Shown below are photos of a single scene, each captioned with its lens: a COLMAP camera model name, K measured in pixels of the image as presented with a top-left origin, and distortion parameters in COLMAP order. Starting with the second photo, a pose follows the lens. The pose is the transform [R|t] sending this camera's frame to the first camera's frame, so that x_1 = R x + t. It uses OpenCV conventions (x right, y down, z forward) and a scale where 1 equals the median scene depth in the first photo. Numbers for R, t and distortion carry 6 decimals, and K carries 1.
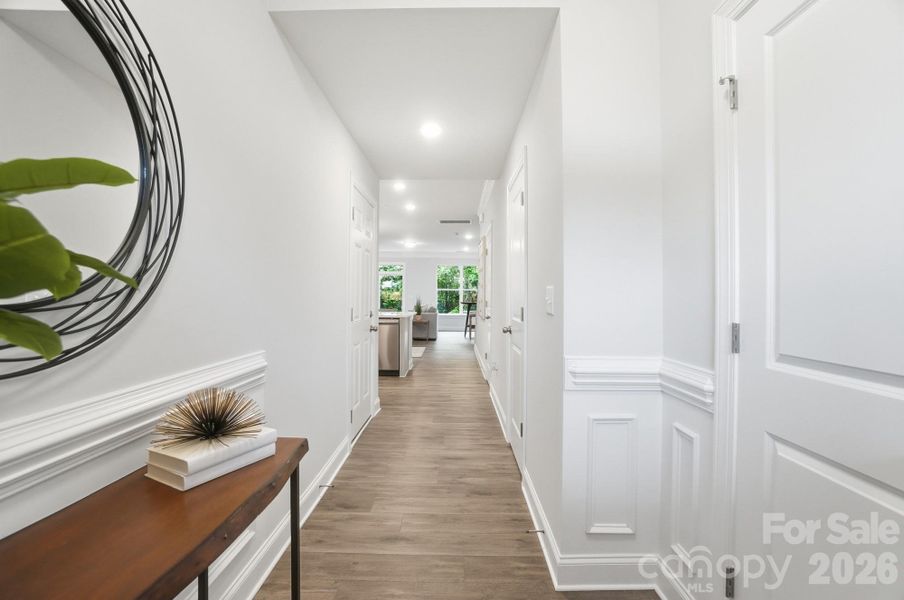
lens RADIAL K [[408.5, 0, 453.8], [0, 408.5, 297.9], [0, 0, 1]] dist [-0.056979, 0.023538]
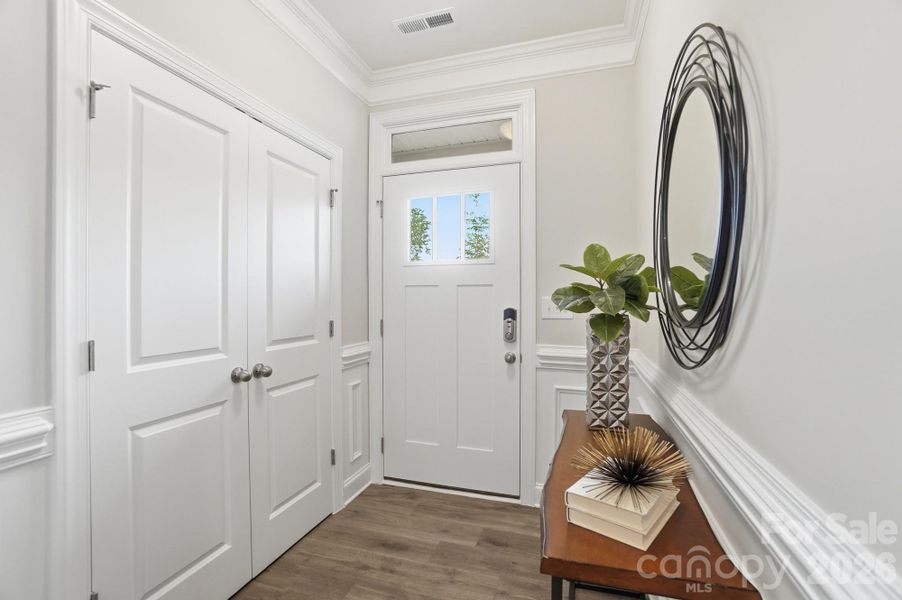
lens RADIAL K [[407.6, 0, 452.8], [0, 407.6, 297.9], [0, 0, 1]] dist [-0.056979, 0.023538]
pose [[-0.956835, -0.002123, 0.290626, -0.238592], [-0.001117, 0.999993, 0.003628, -0.026305], [-0.290631, 0.003147, -0.956830, 0.945065]]
